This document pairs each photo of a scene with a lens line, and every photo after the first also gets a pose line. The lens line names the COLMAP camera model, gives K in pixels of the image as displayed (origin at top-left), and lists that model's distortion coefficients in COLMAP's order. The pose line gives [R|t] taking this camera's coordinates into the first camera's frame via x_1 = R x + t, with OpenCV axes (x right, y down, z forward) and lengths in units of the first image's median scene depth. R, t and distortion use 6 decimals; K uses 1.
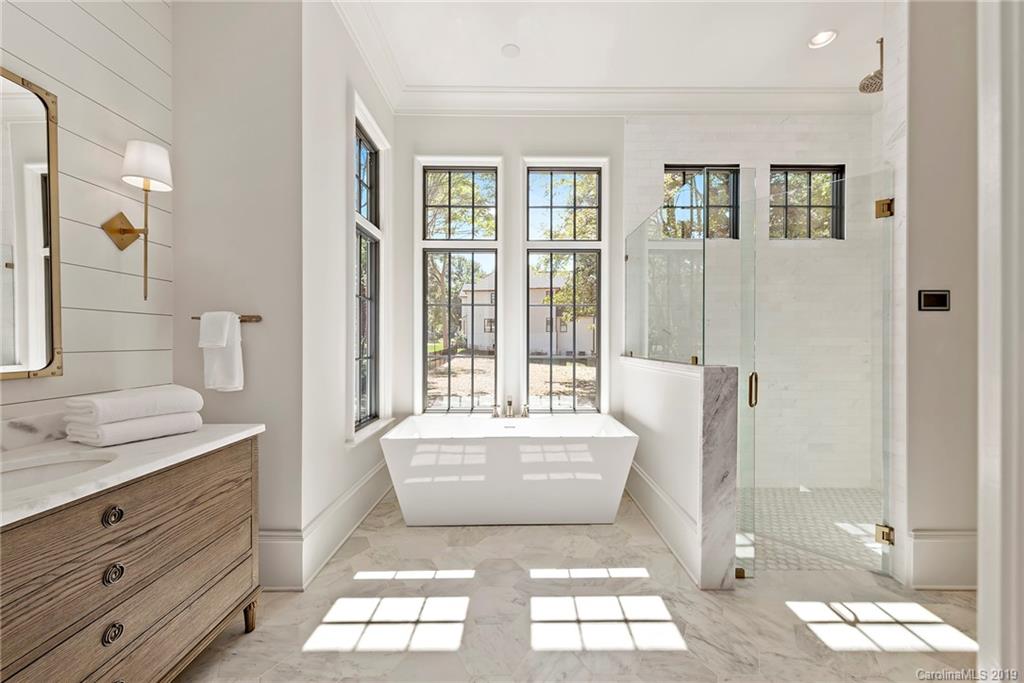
lens RADIAL K [[401.7, 0, 517.1], [0, 401.7, 343.2], [0, 0, 1]] dist [0.000978, -0.001752]
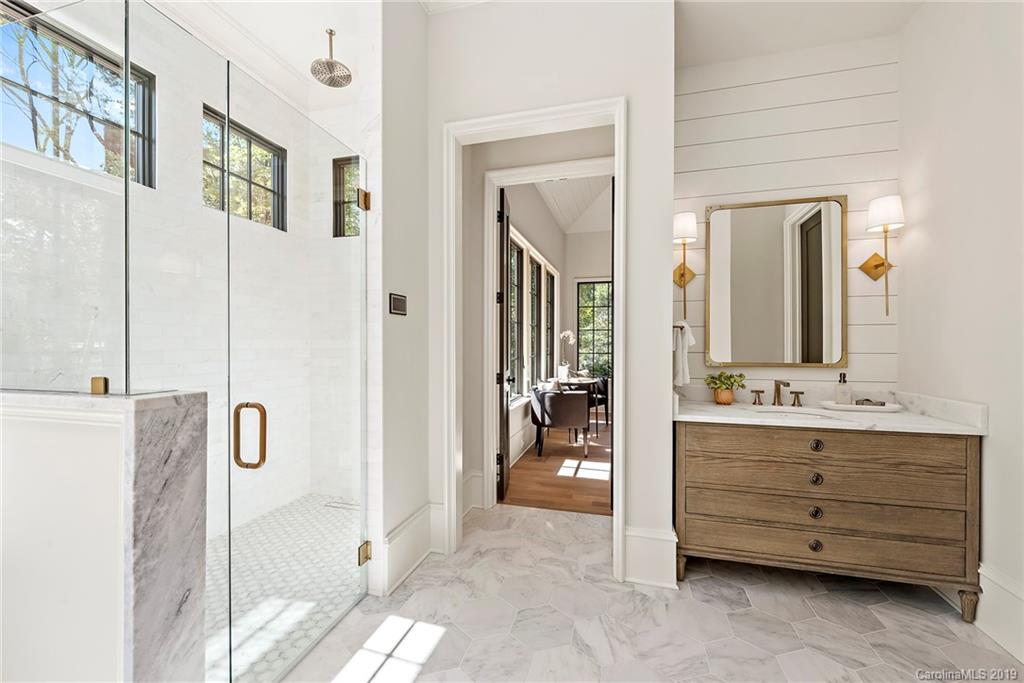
lens RADIAL K [[401.7, 0, 517.8], [0, 401.7, 346.4], [0, 0, 1]] dist [0.000978, -0.001752]
pose [[0.267725, -0.007886, 0.963463, 0.126160], [0.004272, 0.999966, 0.006998, -0.004902], [-0.963486, 0.002243, 0.267749, 0.424437]]
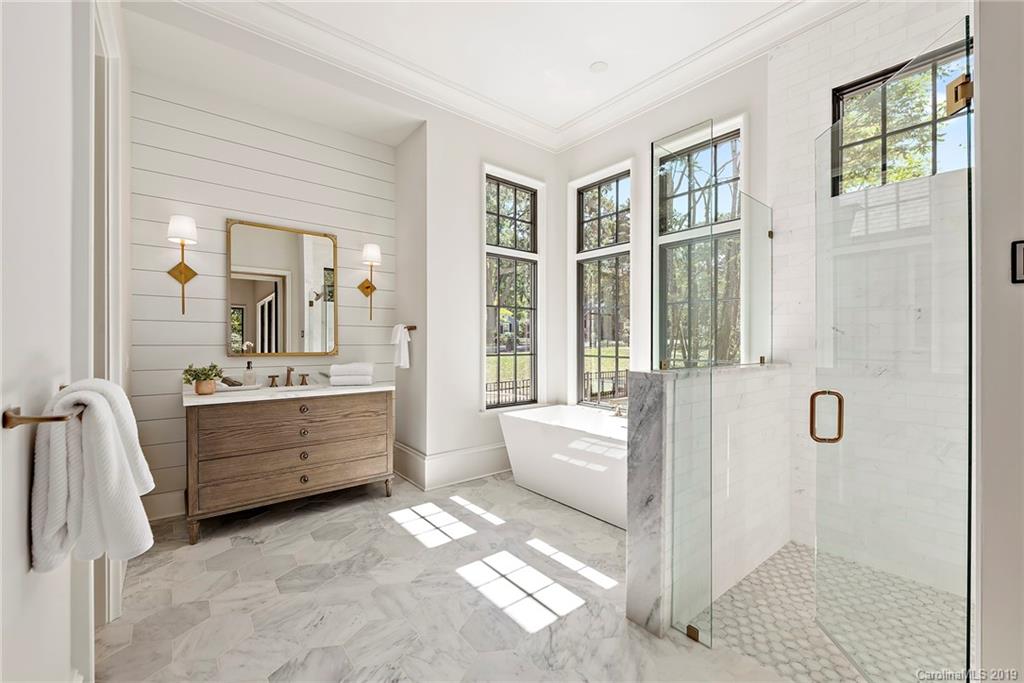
lens RADIAL K [[416.3, 0, 517.2], [0, 416.3, 343.3], [0, 0, 1]] dist [0.000042, -0.000170]
pose [[0.628886, 0.008599, -0.777450, 1.006030], [-0.010346, 0.999943, 0.002690, -0.003220], [0.777428, 0.006352, 0.628939, 0.211060]]
